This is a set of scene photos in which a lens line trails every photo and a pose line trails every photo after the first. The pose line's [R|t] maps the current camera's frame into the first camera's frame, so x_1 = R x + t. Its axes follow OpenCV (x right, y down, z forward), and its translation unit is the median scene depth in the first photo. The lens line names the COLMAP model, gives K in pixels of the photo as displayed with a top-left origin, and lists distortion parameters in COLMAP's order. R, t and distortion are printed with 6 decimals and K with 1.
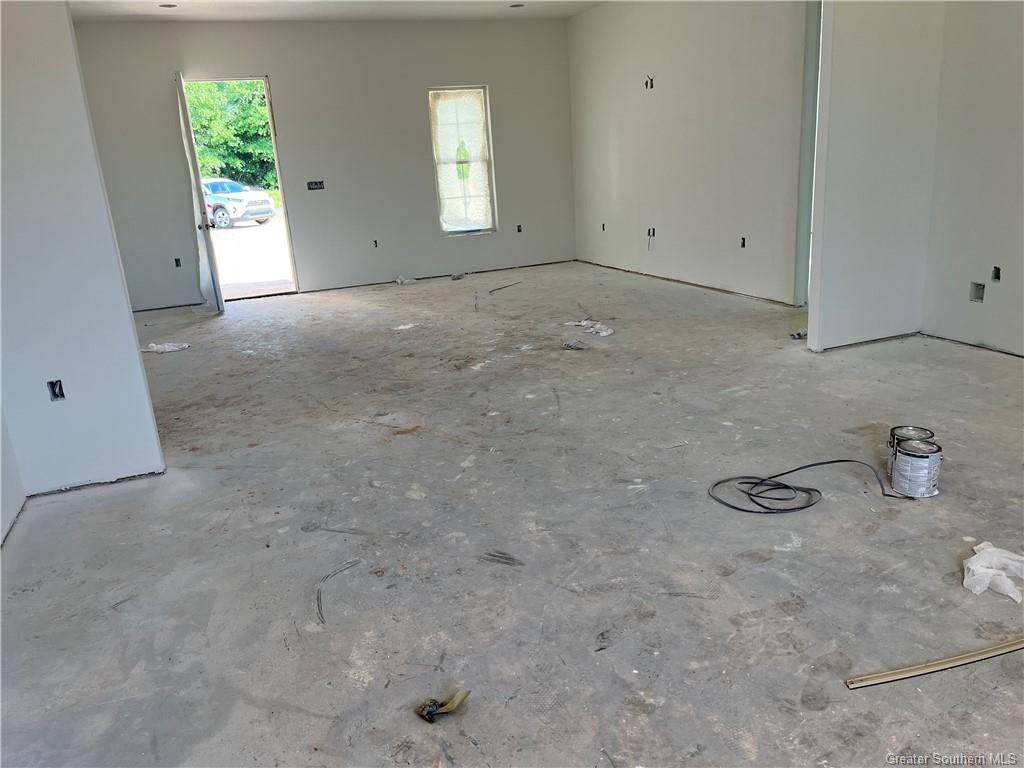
lens RADIAL K [[772.8, 0, 517.3], [0, 772.8, 382.4], [0, 0, 1]] dist [0.063378, -0.087071]
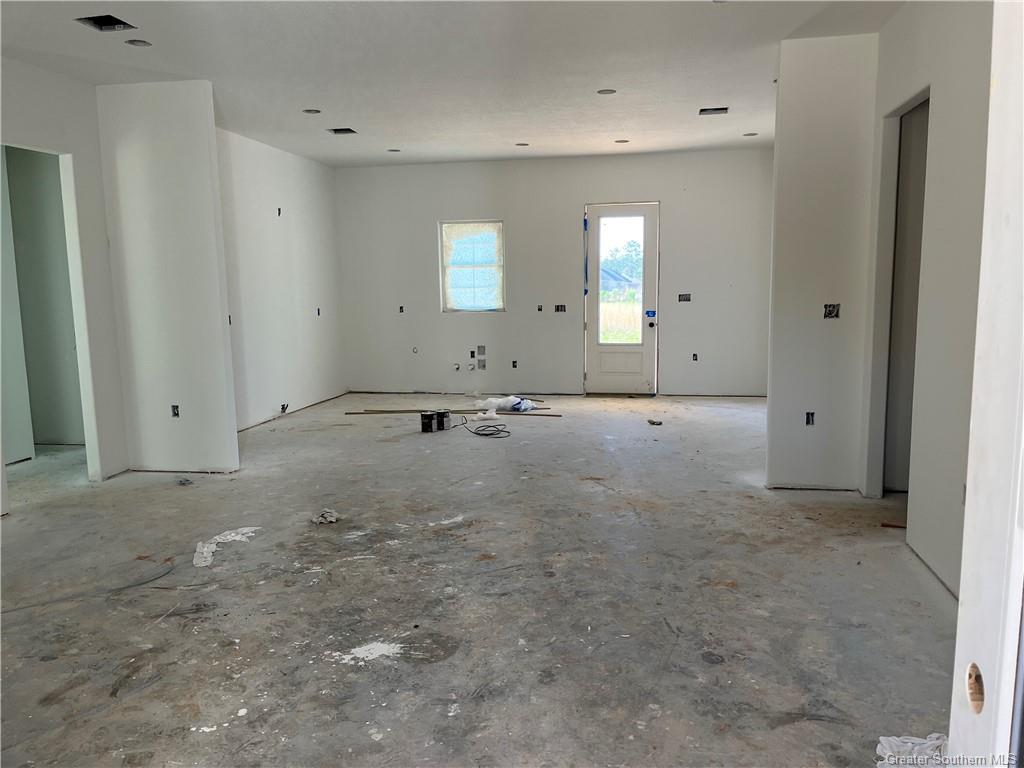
lens RADIAL K [[772.8, 0, 520.1], [0, 772.8, 381.9], [0, 0, 1]] dist [0.063378, -0.087071]
pose [[-0.847947, 0.011080, 0.529966, -0.652497], [0.217309, 0.919173, 0.328478, -0.489299], [-0.483491, 0.393698, -0.781817, 1.775658]]
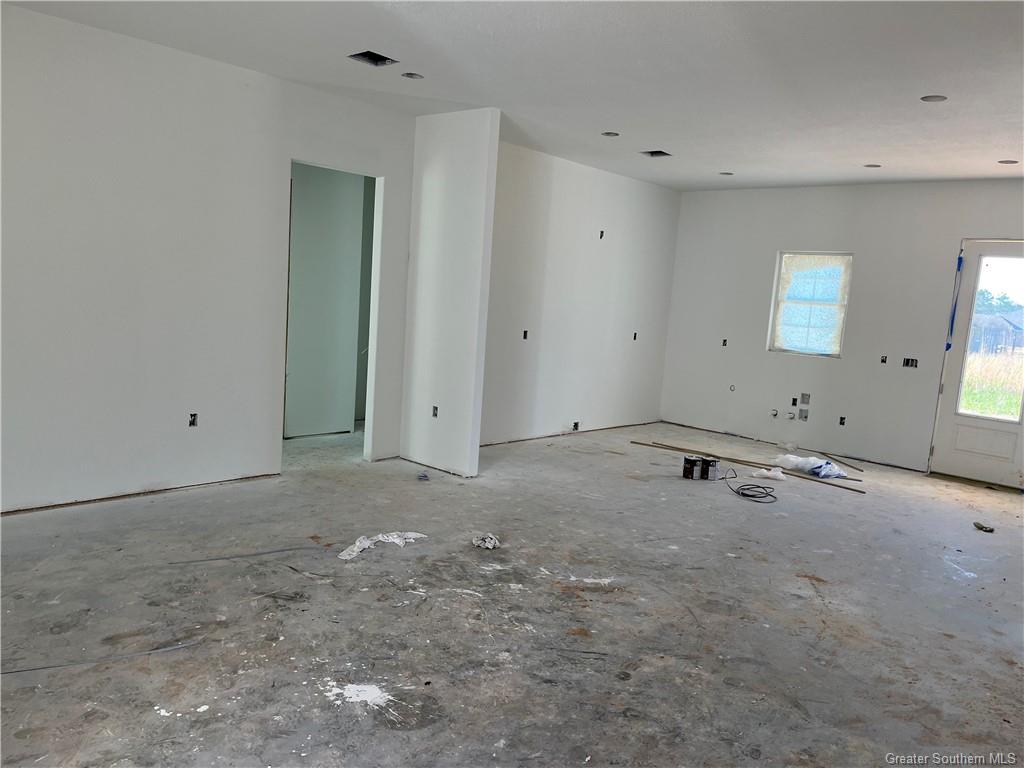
lens RADIAL K [[772.8, 0, 523.0], [0, 772.8, 384.6], [0, 0, 1]] dist [0.063378, -0.087071]
pose [[-0.450372, -0.074952, 0.889690, -0.788945], [0.209258, 0.959854, 0.186792, -0.421205], [-0.867973, 0.270301, -0.416607, 1.500187]]
